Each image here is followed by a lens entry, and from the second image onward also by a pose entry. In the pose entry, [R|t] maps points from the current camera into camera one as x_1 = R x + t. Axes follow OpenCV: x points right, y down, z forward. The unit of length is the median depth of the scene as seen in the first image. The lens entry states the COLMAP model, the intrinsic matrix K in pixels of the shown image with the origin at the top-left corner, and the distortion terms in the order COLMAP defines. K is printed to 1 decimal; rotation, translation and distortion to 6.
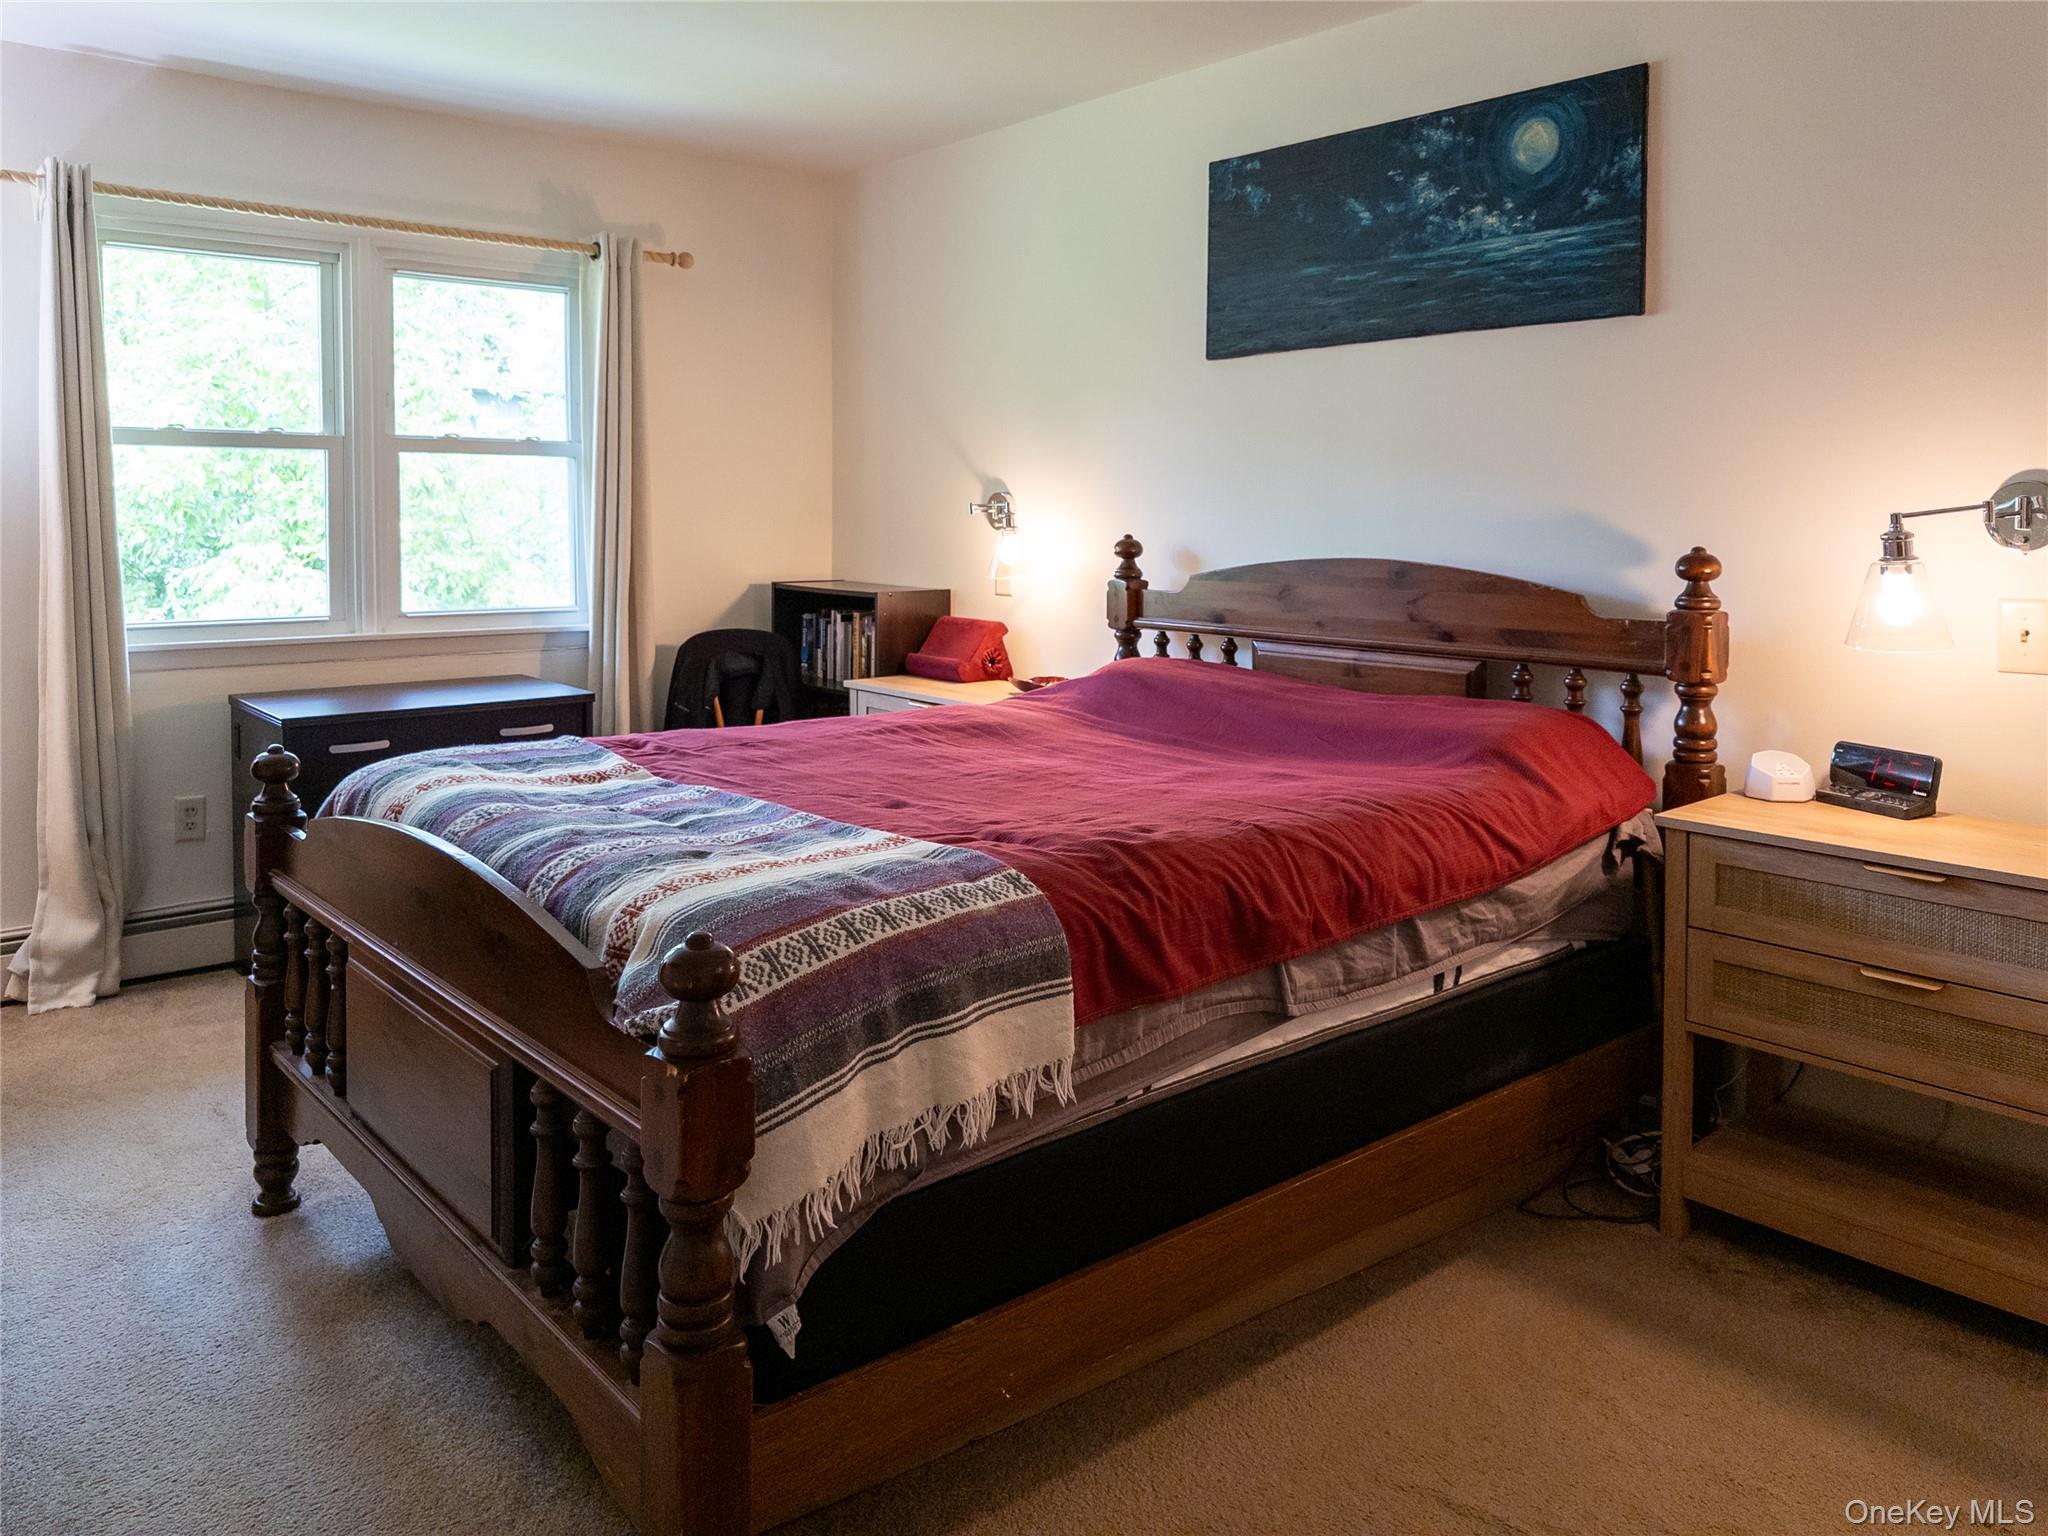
lens RADIAL K [[1513.3, 0, 1084.2], [0, 1513.3, 561.7], [0, 0, 1]] dist [0.062607, -0.077301]
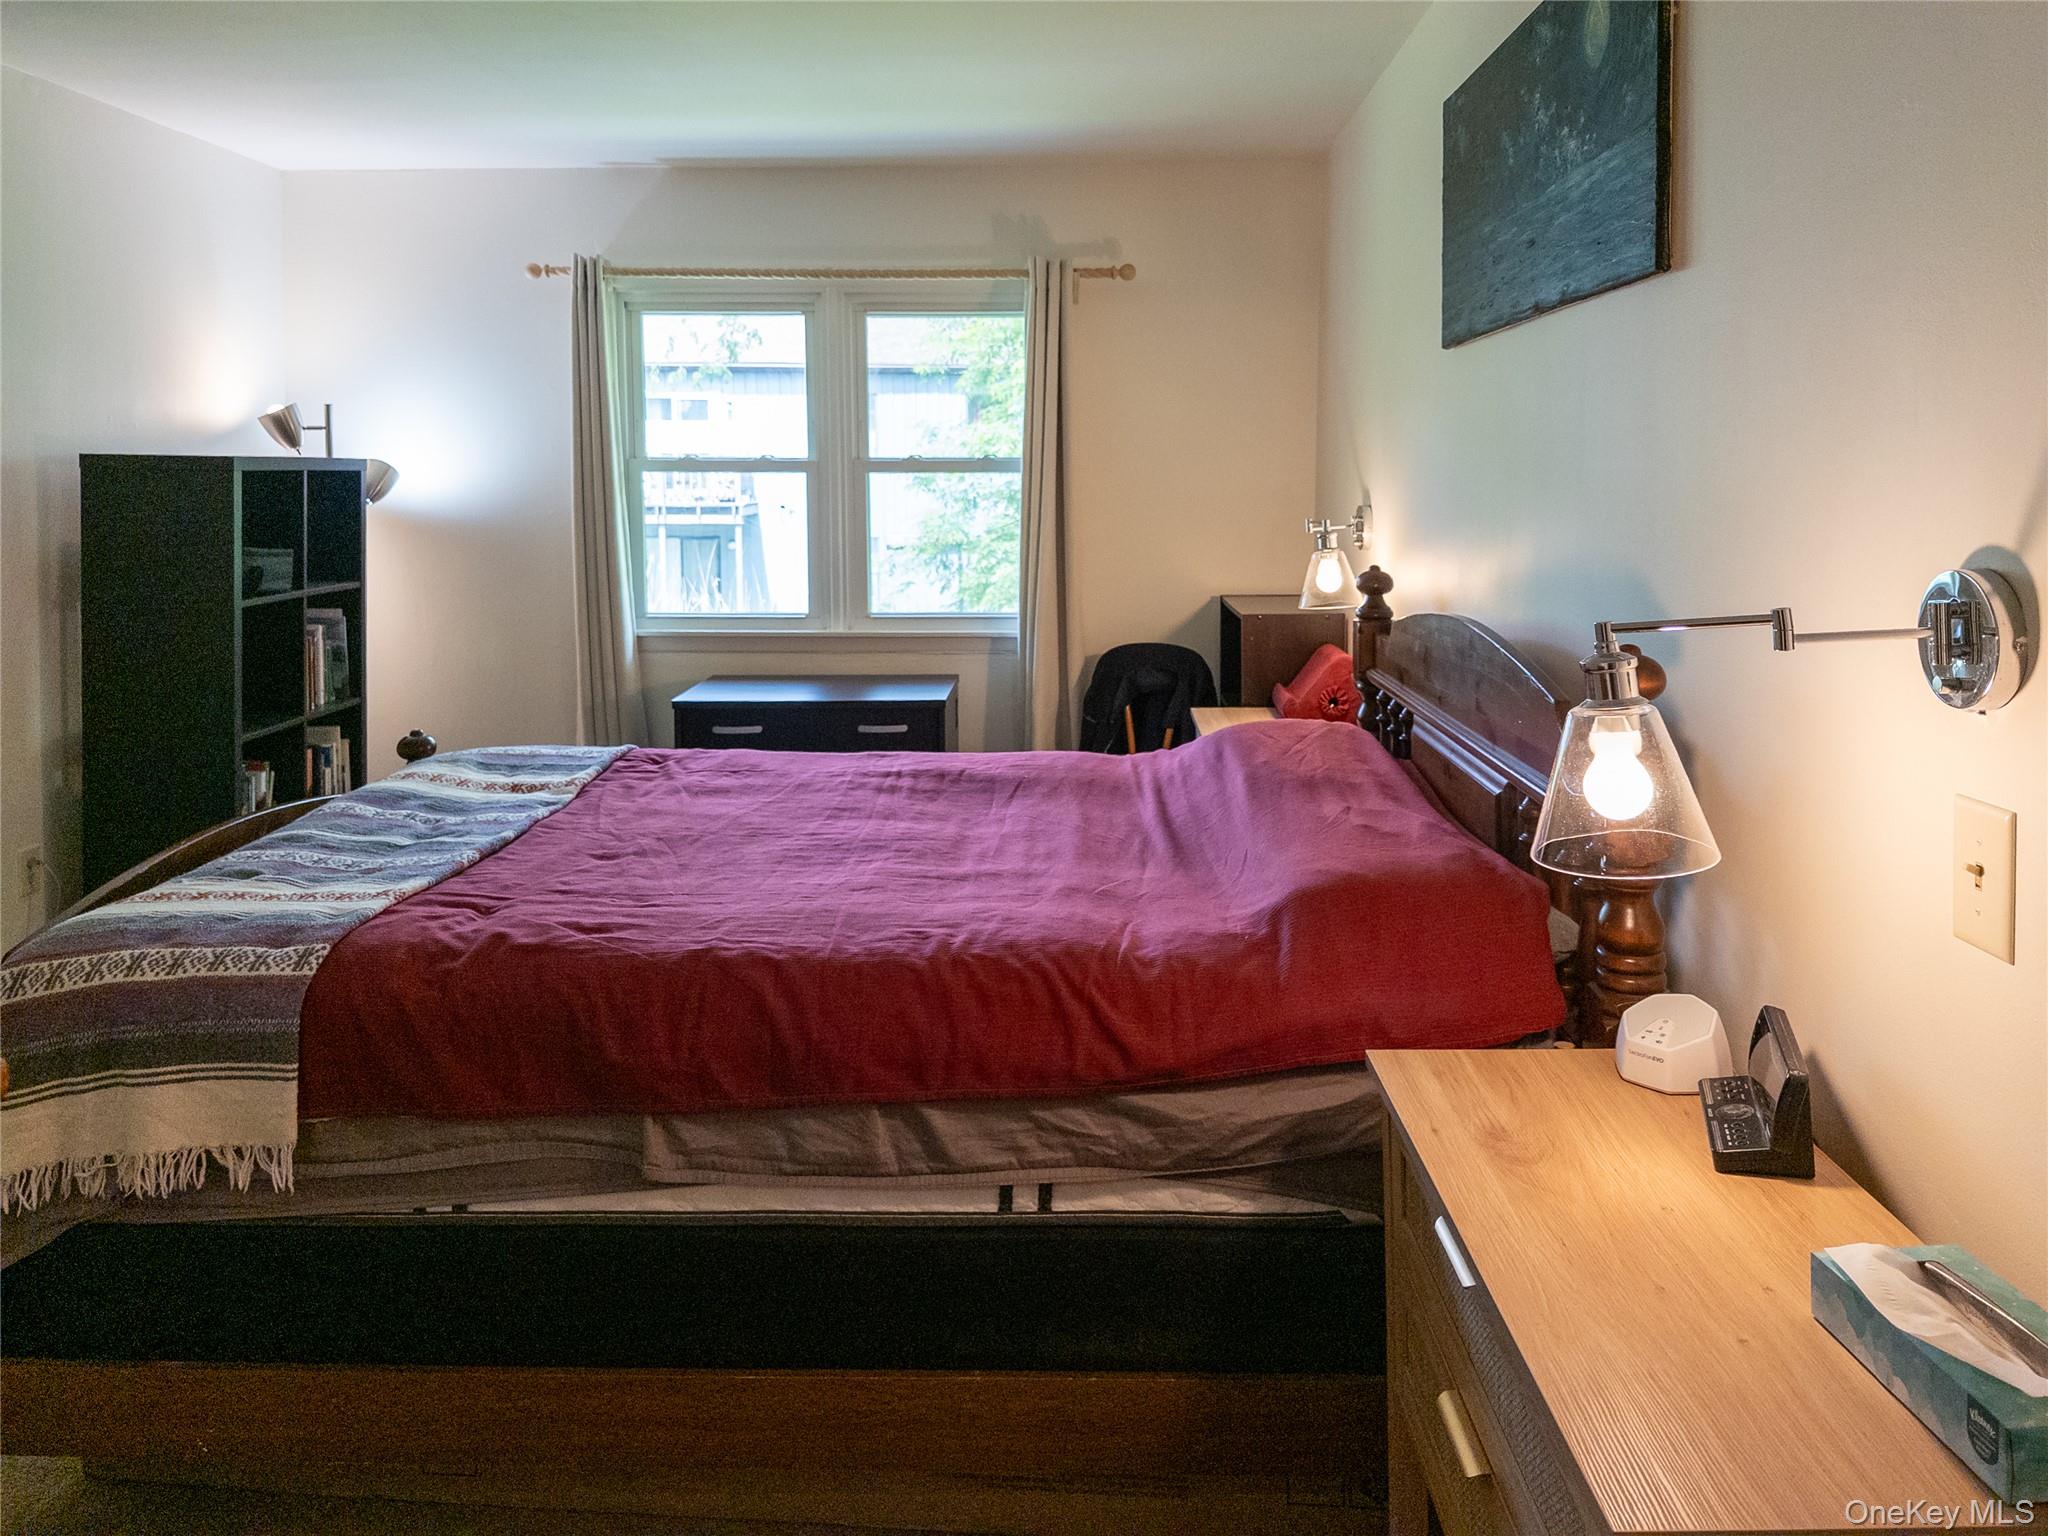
lens RADIAL K [[1513.3, 0, 1084.2], [0, 1513.3, 561.7], [0, 0, 1]] dist [0.062607, -0.077301]
pose [[0.746195, 0.028034, -0.665137, 0.457475], [-0.019504, 0.999605, 0.020250, -0.033197], [0.665442, -0.002138, 0.746447, 0.281281]]
